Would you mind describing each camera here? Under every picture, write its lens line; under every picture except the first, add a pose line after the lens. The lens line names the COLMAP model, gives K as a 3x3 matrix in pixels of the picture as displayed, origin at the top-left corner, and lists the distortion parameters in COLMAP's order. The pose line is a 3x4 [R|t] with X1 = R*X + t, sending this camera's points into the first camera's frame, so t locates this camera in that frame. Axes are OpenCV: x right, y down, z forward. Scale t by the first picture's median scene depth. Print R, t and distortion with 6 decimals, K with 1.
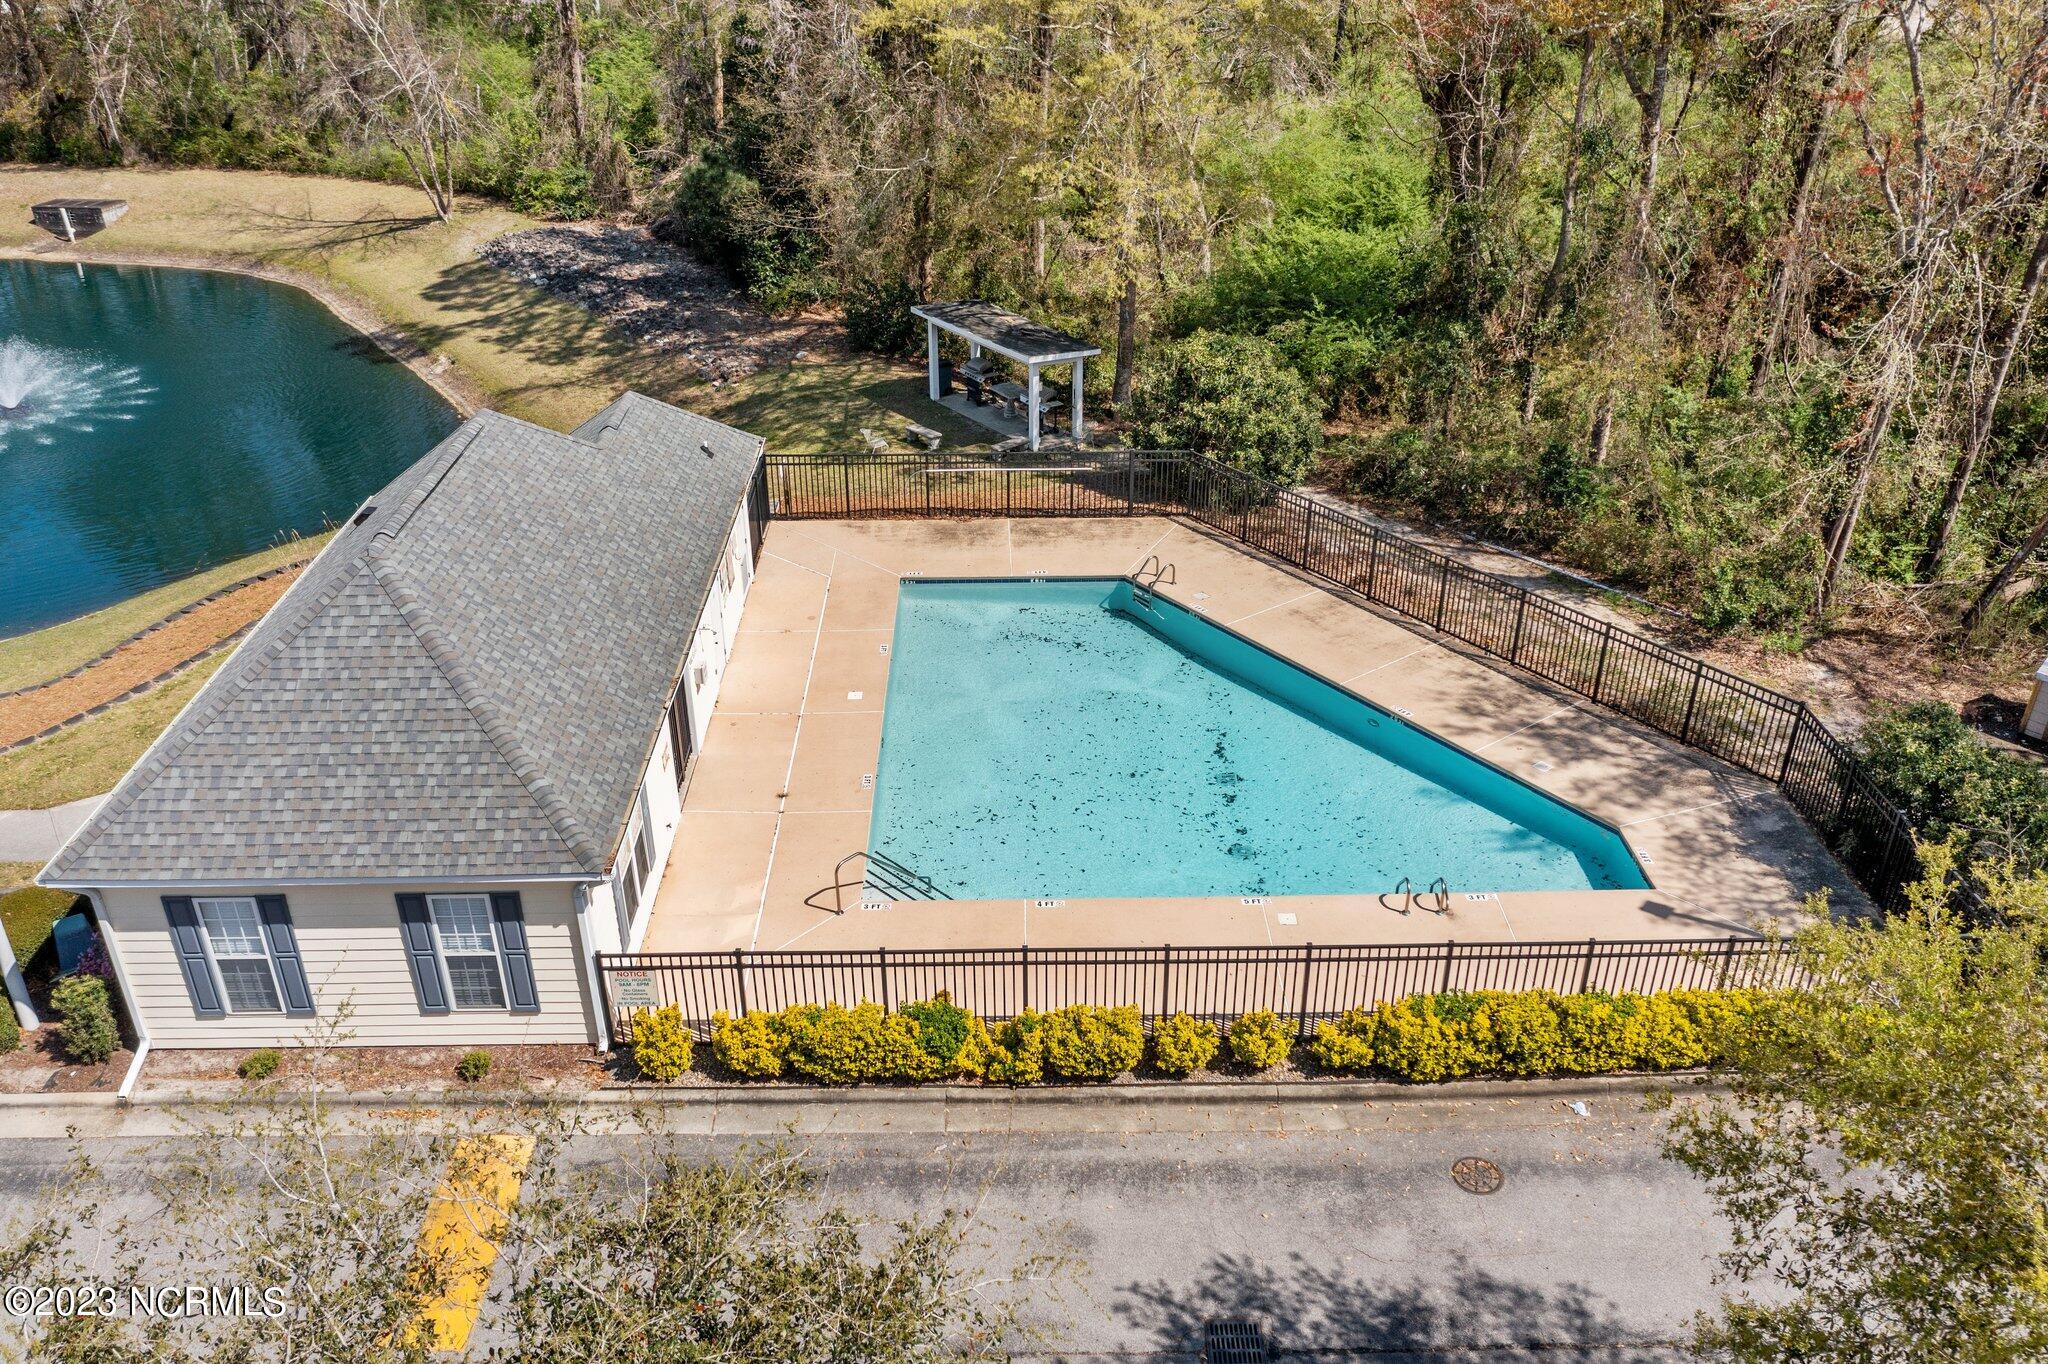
lens RADIAL K [[1618.7, 0, 1024.0], [0, 1618.7, 682.0], [0, 0, 1]] dist [-0.026250, -0.006018]
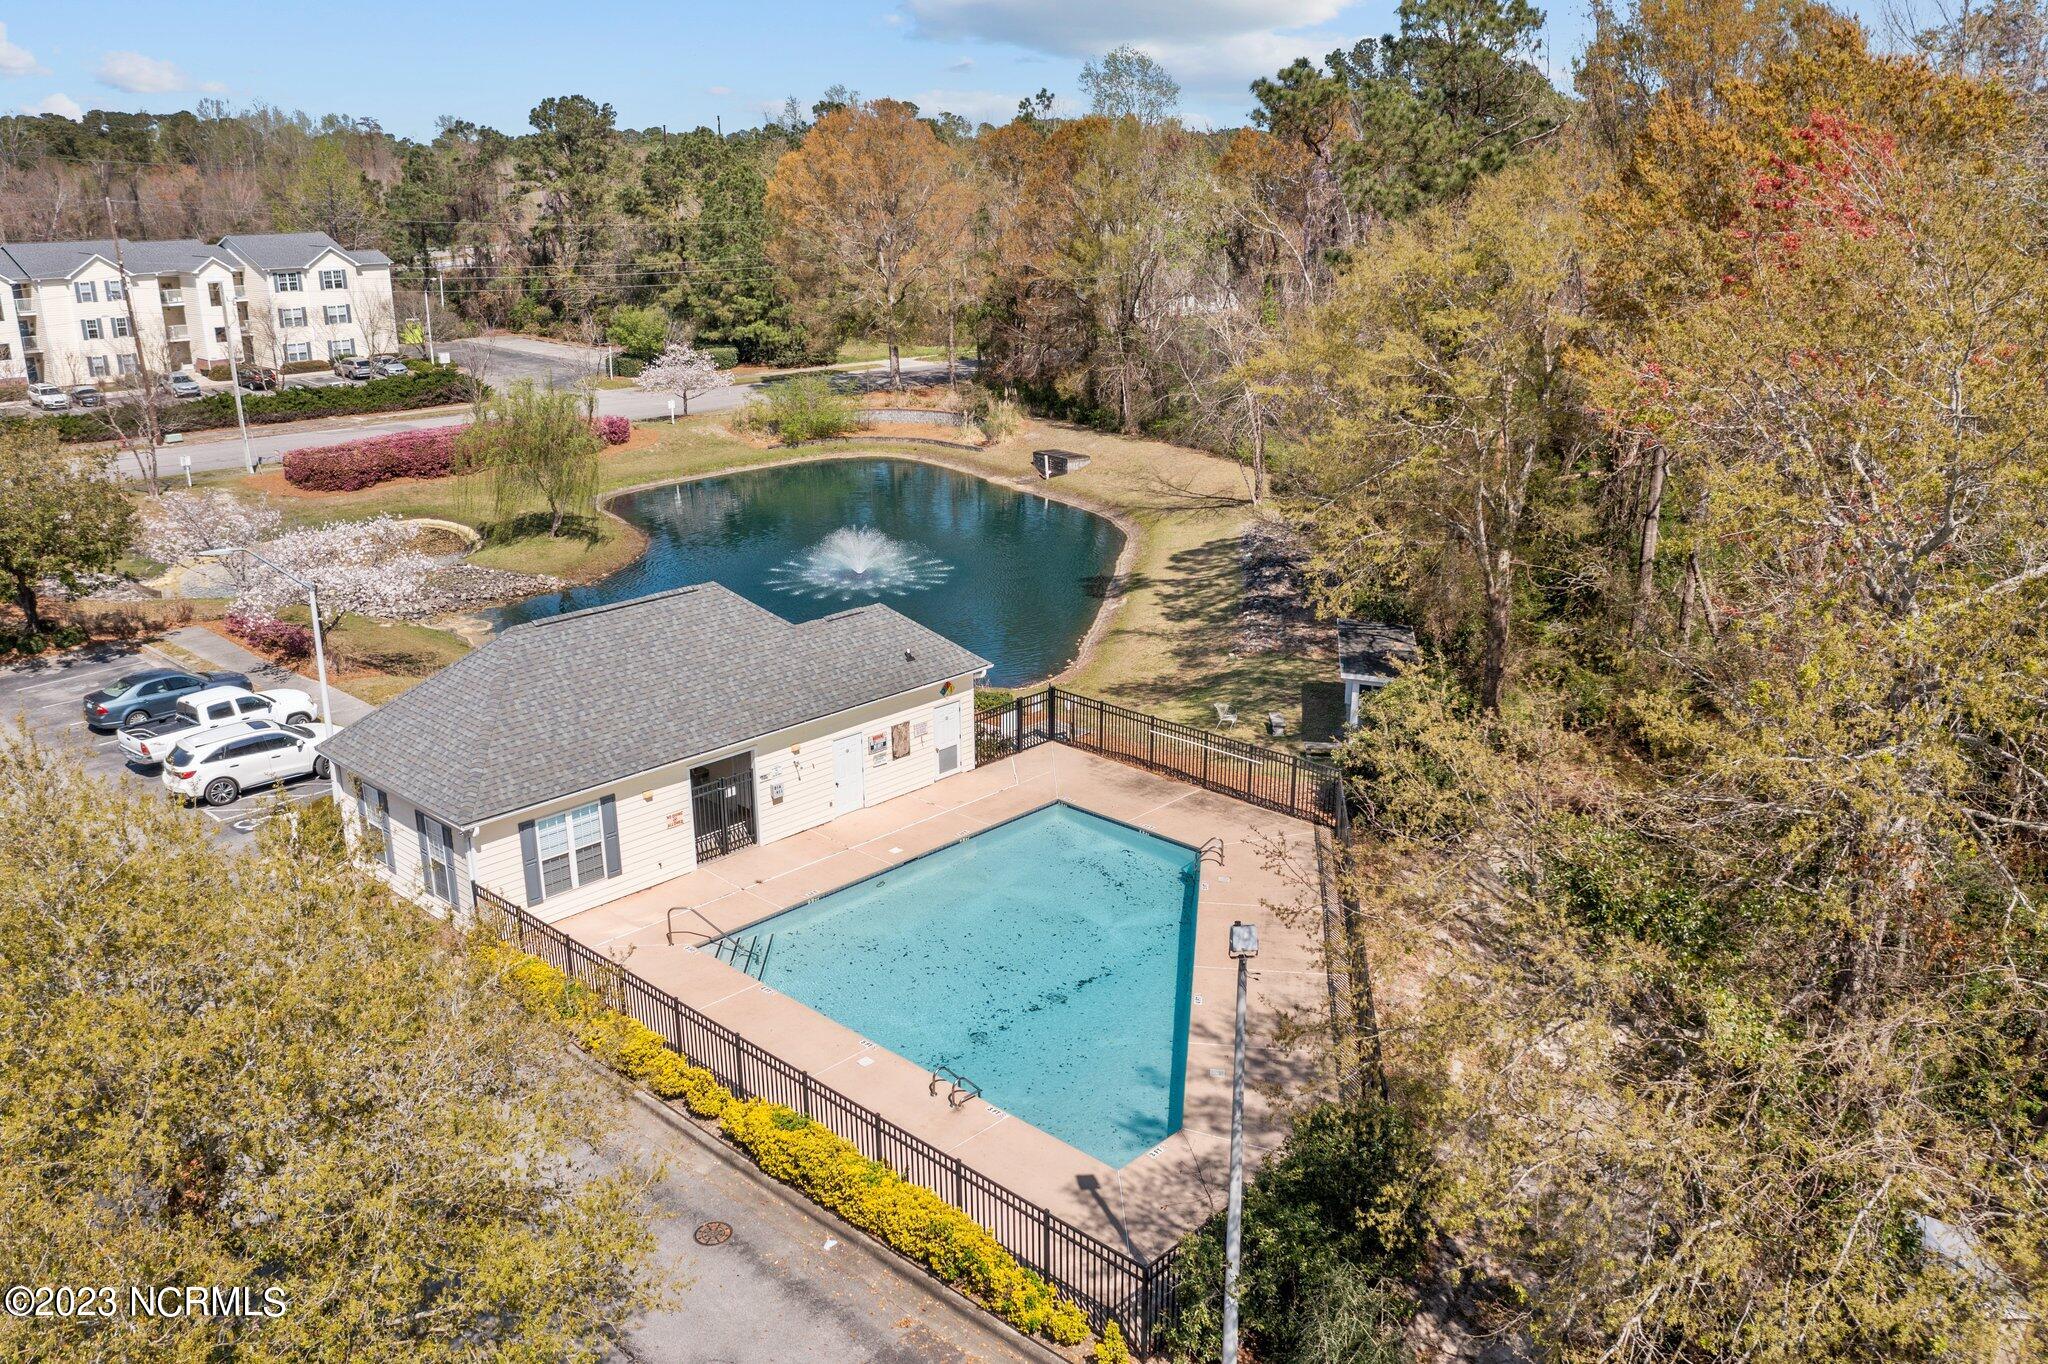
lens RADIAL K [[1644.0, 0, 1024.0], [0, 1644.0, 682.0], [0, 0, 1]] dist [-0.002826, 0.001151]
pose [[0.712821, 0.213716, -0.667991, 0.500046], [-0.335928, 0.940119, -0.057692, -0.046874], [0.615662, 0.265521, 0.741930, 0.024560]]
